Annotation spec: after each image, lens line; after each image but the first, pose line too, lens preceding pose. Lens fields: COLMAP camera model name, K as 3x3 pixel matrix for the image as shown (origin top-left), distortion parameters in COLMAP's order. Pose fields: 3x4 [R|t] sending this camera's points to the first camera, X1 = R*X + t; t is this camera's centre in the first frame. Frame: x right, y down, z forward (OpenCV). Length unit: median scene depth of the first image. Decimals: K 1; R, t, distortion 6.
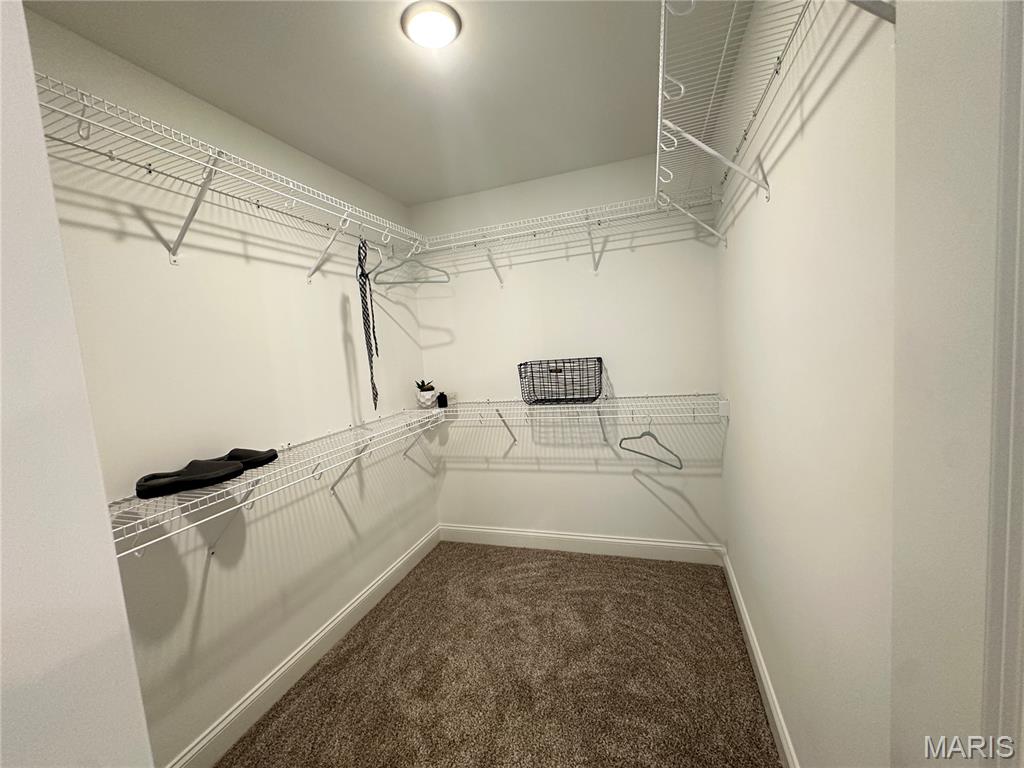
lens RADIAL K [[410.5, 0, 511.8], [0, 410.5, 381.8], [0, 0, 1]] dist [-0.001745, -0.000246]
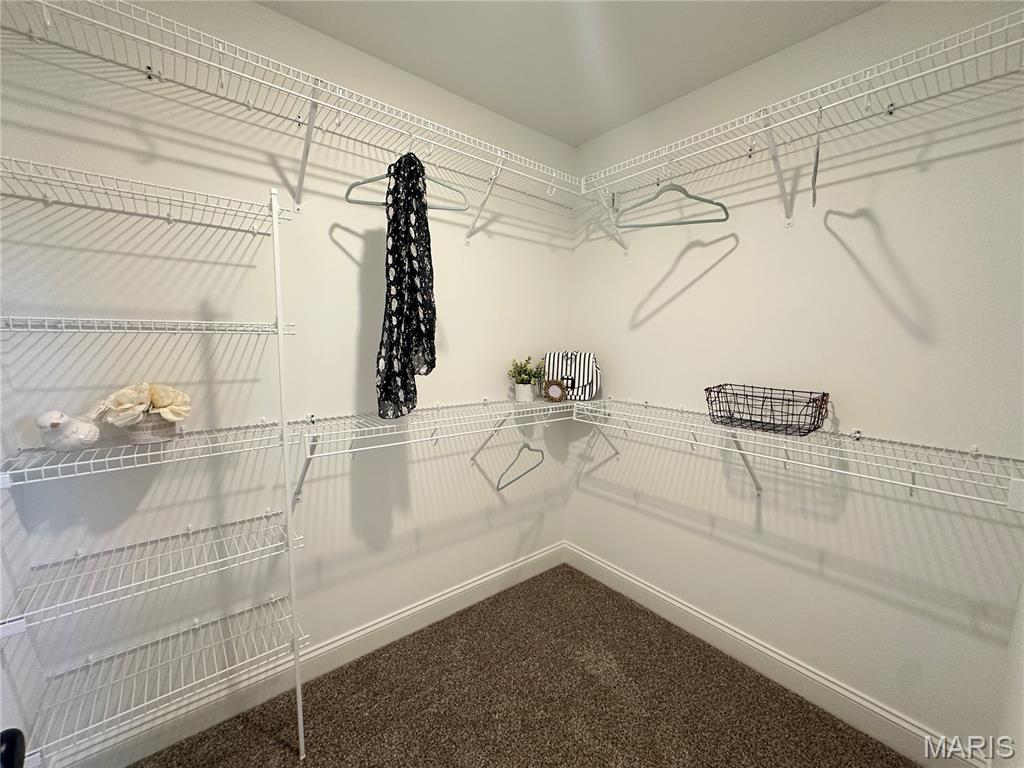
lens RADIAL K [[410.5, 0, 511.8], [0, 410.5, 381.8], [0, 0, 1]] dist [-0.001745, -0.000246]
pose [[0.848280, 0.152721, -0.507047, 0.208125], [-0.131742, 0.988268, 0.077262, -0.008432], [0.512898, 0.001260, 0.858448, 0.345769]]
